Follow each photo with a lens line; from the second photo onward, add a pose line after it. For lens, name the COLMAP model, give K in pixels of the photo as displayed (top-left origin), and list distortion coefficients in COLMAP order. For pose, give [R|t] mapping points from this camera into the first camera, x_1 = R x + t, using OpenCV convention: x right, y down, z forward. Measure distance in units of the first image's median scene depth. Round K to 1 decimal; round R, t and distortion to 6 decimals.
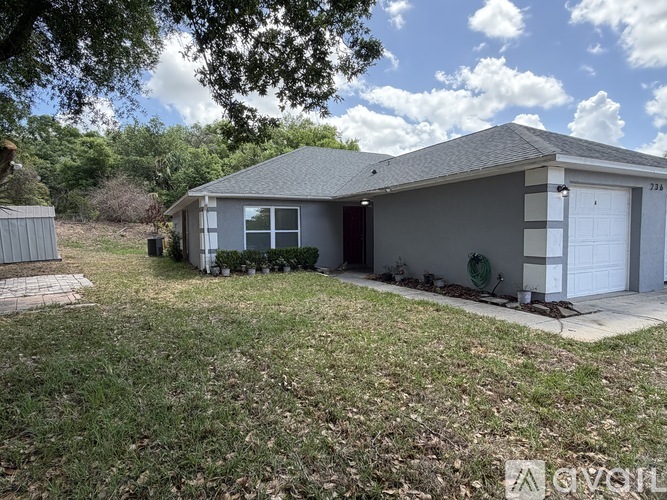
lens RADIAL K [[391.6, 0, 333.5], [0, 391.6, 250.0], [0, 0, 1]] dist [-0.003497, -0.000006]
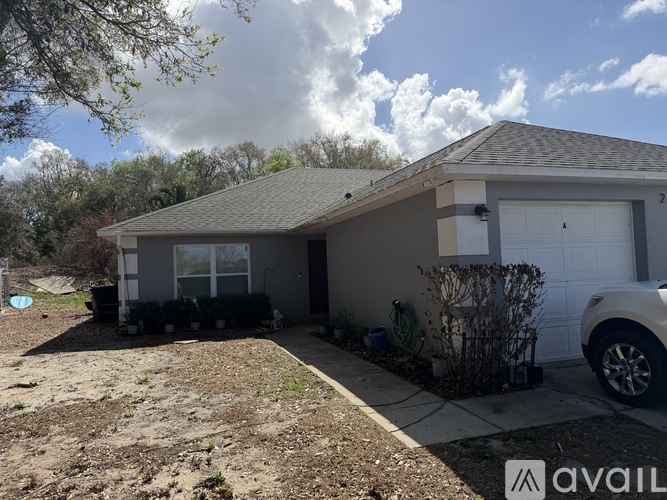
lens RADIAL K [[472.9, 0, 350.7], [0, 472.9, 250.1], [0, 0, 1]] dist [0.054573, -0.000828]
pose [[0.992650, -0.037767, -0.114976, 0.268854], [0.028352, 0.996192, -0.082450, -0.011330], [0.117652, 0.078585, 0.989941, 0.070441]]
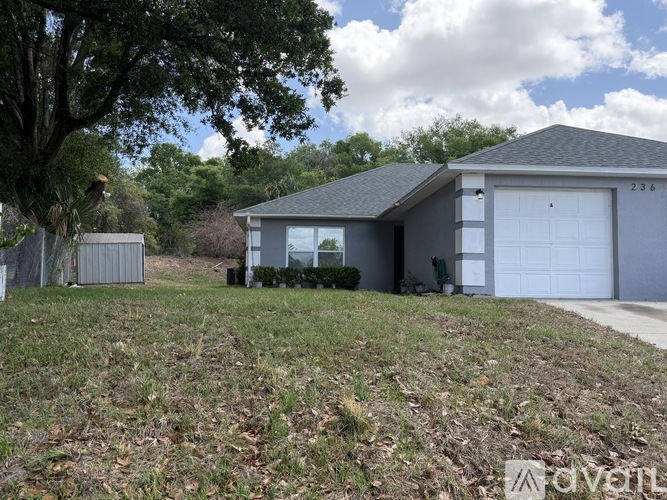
lens RADIAL K [[606.5, 0, 333.5], [0, 606.5, 250.0], [0, 0, 1]] dist [0.051949, -0.000019]
pose [[0.929152, -0.008693, -0.369596, 0.510212], [-0.033541, 0.993619, -0.107690, 0.127264], [0.368174, 0.112457, 0.922931, -0.450713]]
